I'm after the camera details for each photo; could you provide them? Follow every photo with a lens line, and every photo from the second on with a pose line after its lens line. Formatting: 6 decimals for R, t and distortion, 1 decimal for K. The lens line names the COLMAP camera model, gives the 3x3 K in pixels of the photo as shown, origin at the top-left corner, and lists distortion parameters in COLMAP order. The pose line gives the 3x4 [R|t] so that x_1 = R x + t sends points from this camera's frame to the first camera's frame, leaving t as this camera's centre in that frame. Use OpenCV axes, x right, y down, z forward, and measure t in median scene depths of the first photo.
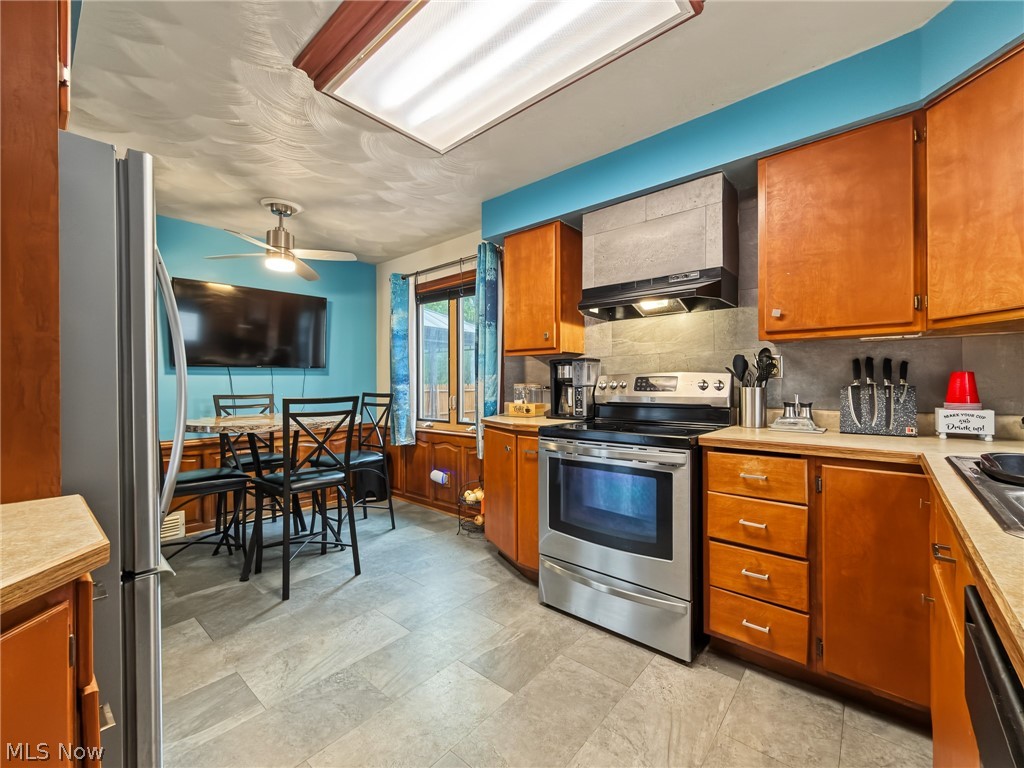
lens RADIAL K [[412.1, 0, 512.8], [0, 412.1, 384.0], [0, 0, 1]] dist [0.000877, -0.000589]
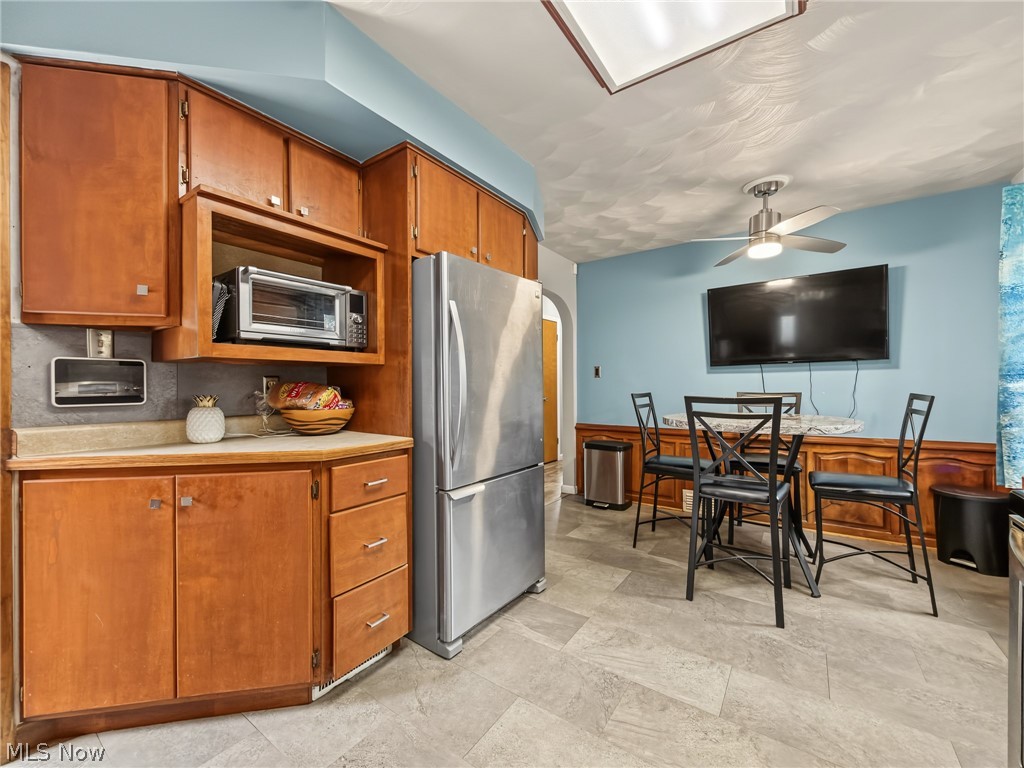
lens RADIAL K [[412.1, 0, 512.8], [0, 412.1, 384.0], [0, 0, 1]] dist [0.000877, -0.000589]
pose [[0.118130, 0.002355, -0.992995, 0.339452], [0.005589, 0.999980, 0.003036, 0.000089], [0.992982, -0.005909, 0.118115, 0.417879]]
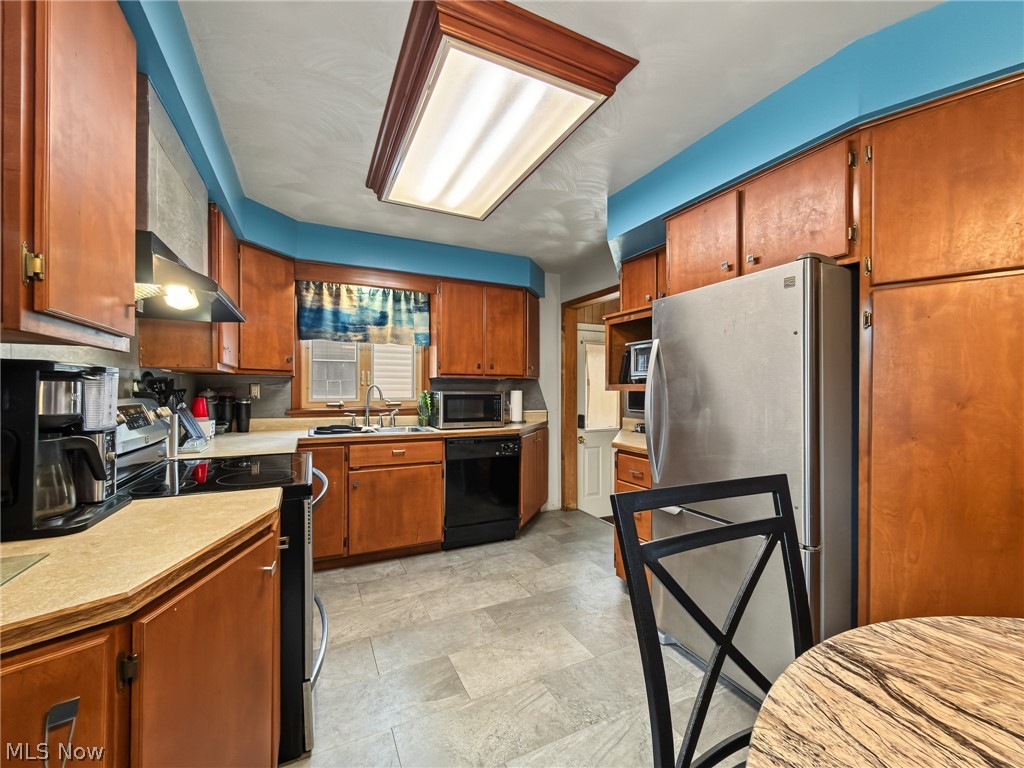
lens RADIAL K [[412.1, 0, 512.8], [0, 412.1, 384.0], [0, 0, 1]] dist [0.000877, -0.000589]
pose [[-0.927974, 0.003446, 0.372629, -0.393548], [-0.000442, 0.999946, -0.010347, -0.041450], [-0.372644, -0.009766, -0.927923, 1.262195]]
